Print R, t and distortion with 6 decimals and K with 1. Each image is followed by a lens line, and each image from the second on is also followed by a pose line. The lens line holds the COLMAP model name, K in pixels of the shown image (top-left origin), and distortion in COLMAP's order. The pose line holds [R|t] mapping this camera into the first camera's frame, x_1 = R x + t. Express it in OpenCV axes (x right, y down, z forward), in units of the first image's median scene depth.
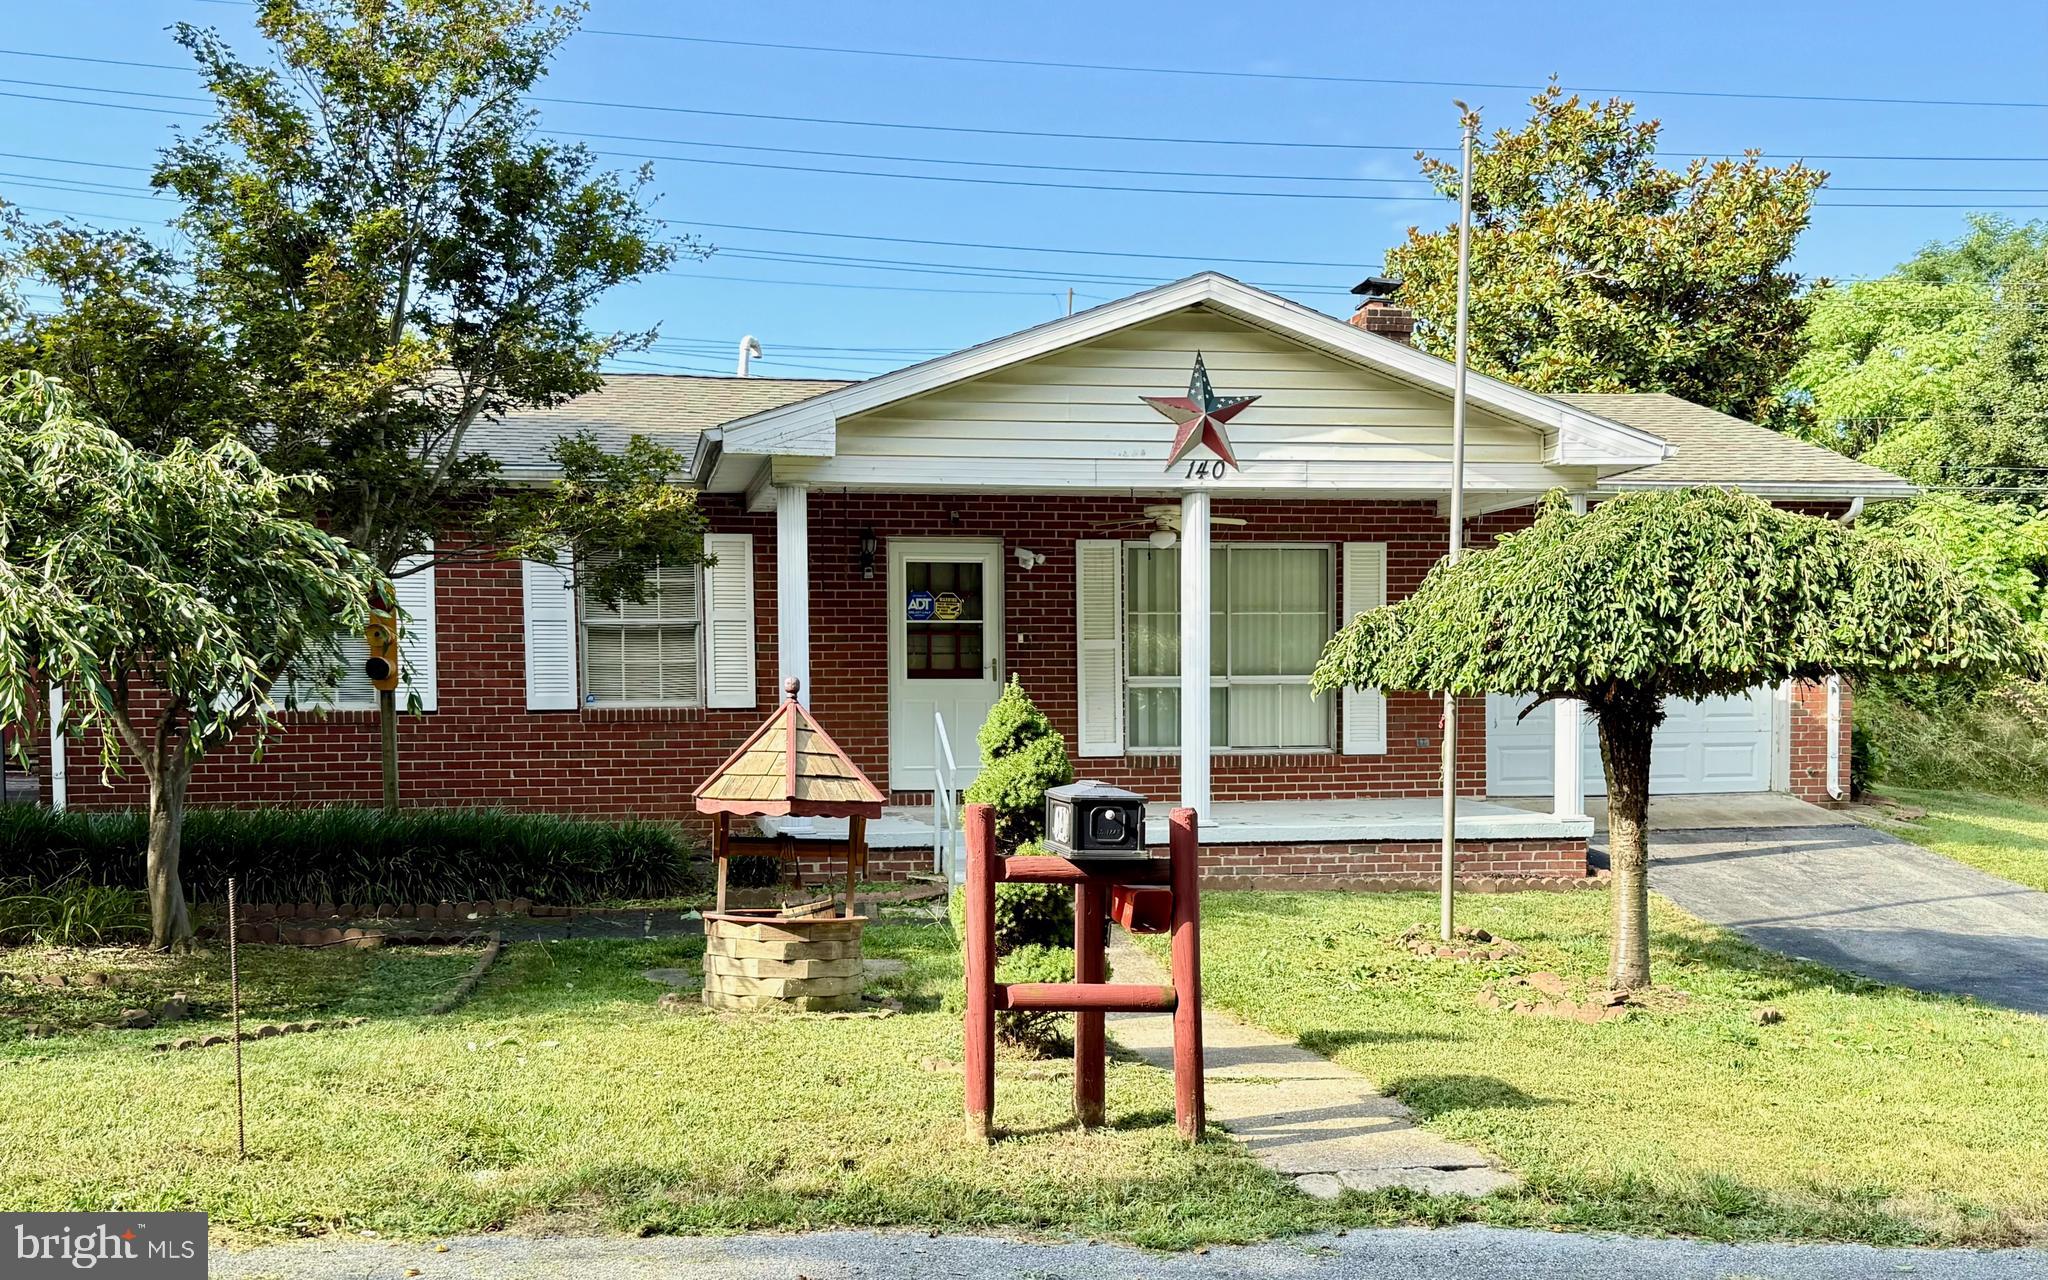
lens RADIAL K [[1996.5, 0, 1021.1], [0, 1996.5, 814.7], [0, 0, 1]] dist [0.158250, 0.002119]
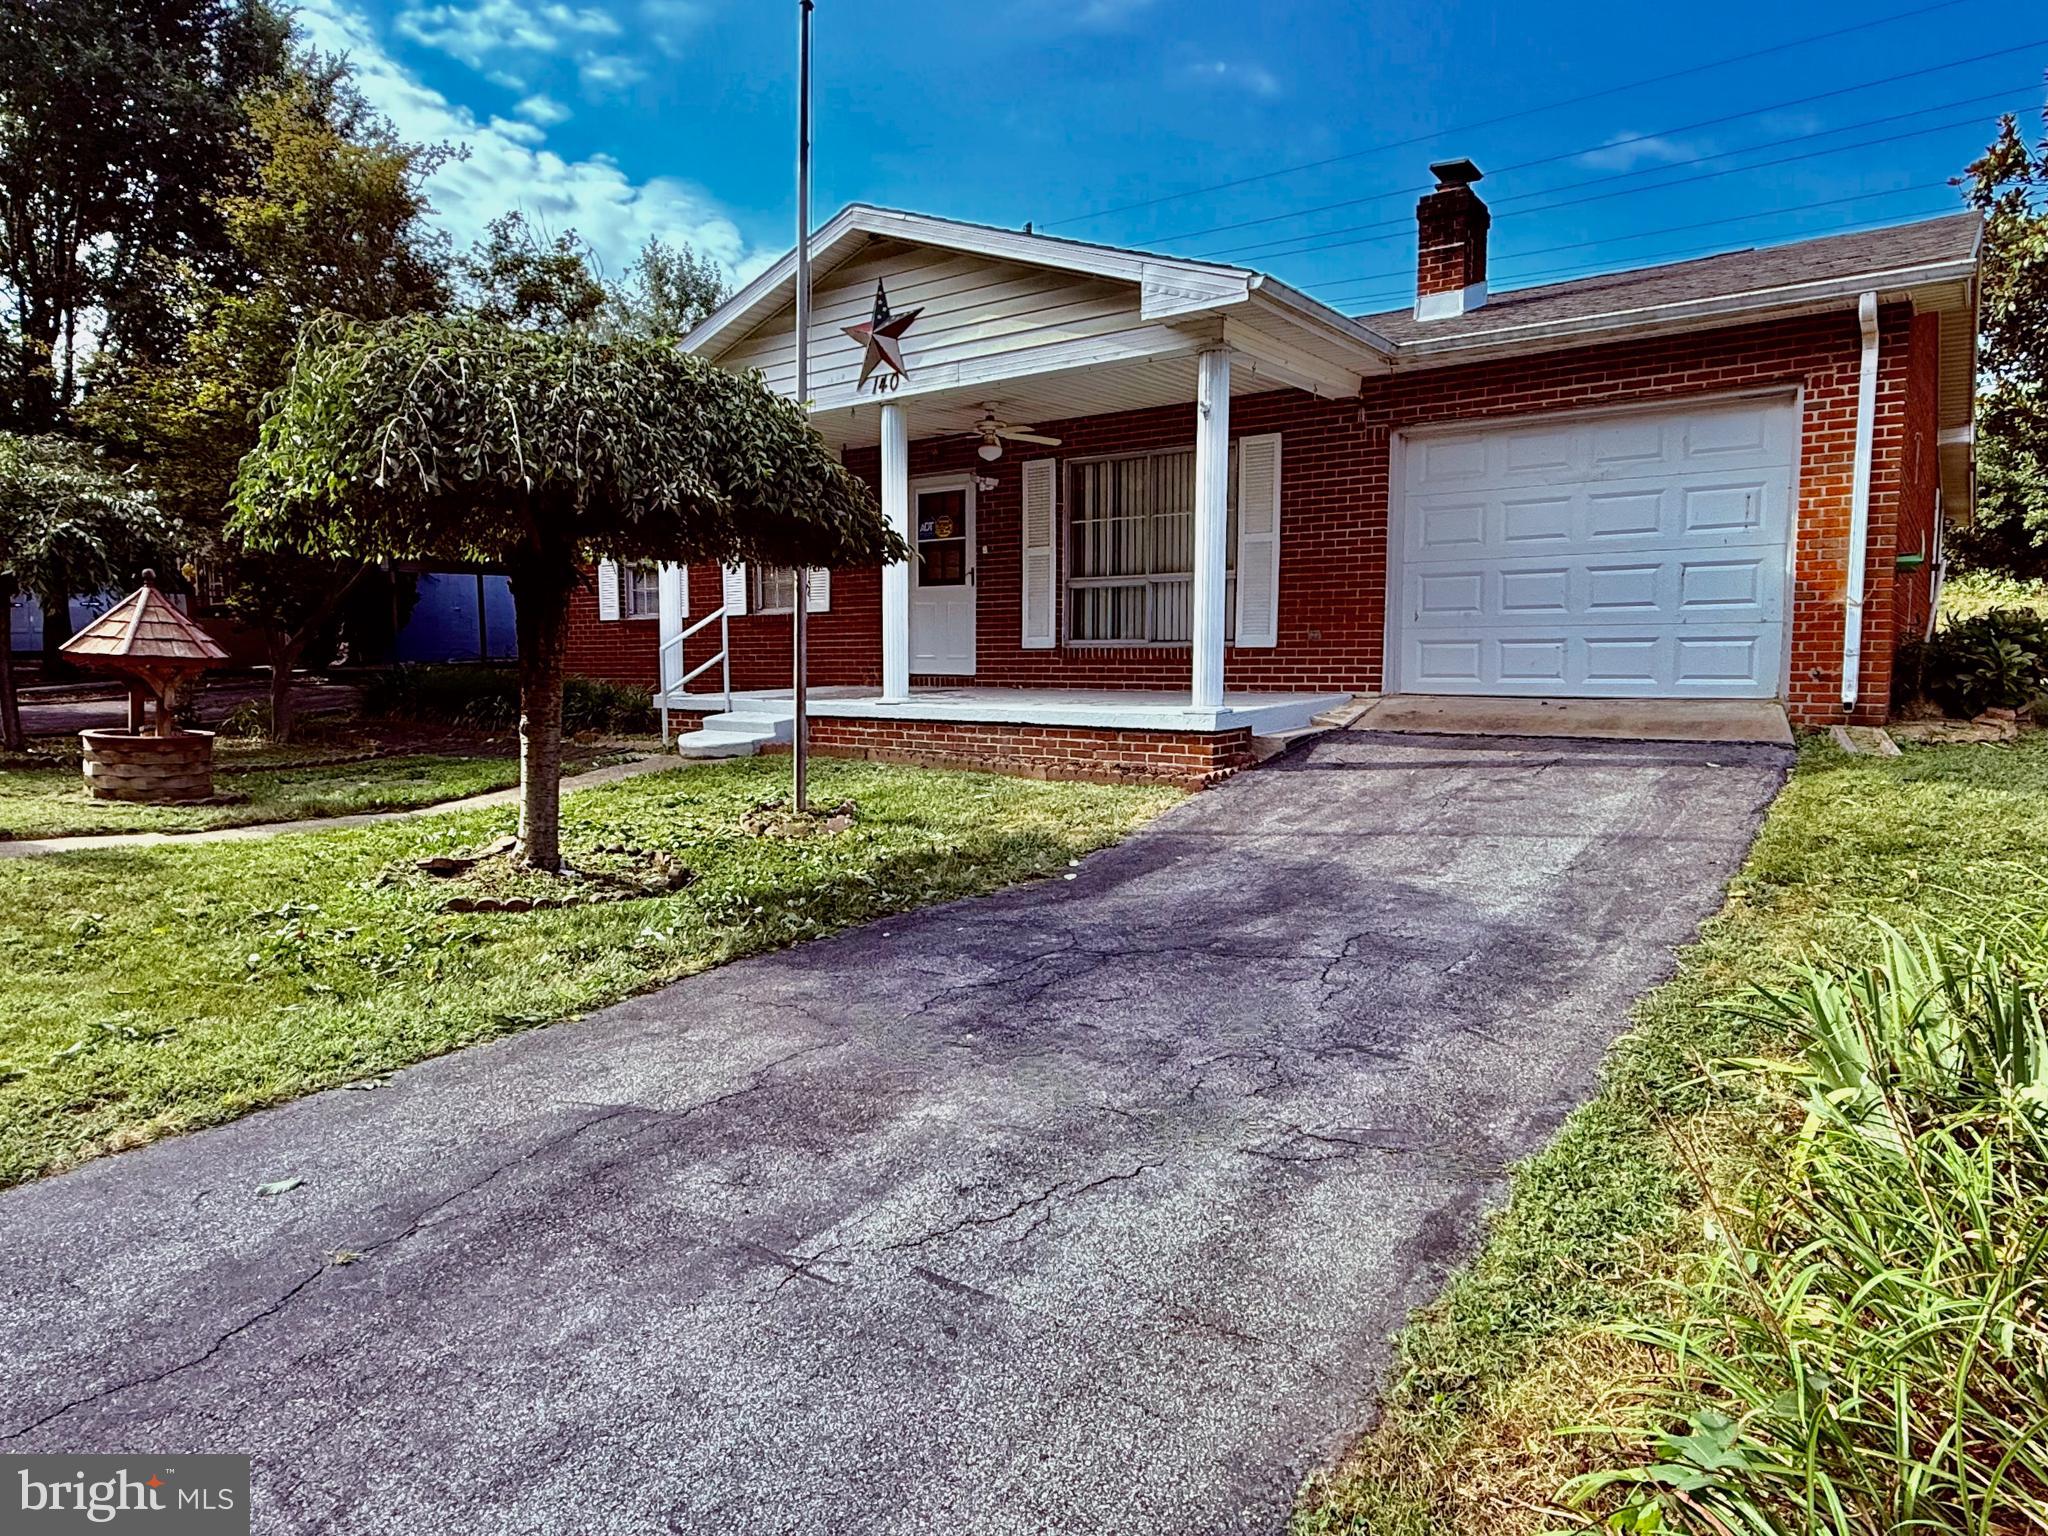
lens RADIAL K [[1266.4, 0, 1013.1], [0, 1266.4, 773.9], [0, 0, 1]] dist [-0.000491, 0.002224]
pose [[0.657935, 0.073358, -0.749493, 0.591438], [-0.040307, 0.997248, 0.062225, -0.001459], [0.751995, -0.010730, 0.659081, 0.507348]]
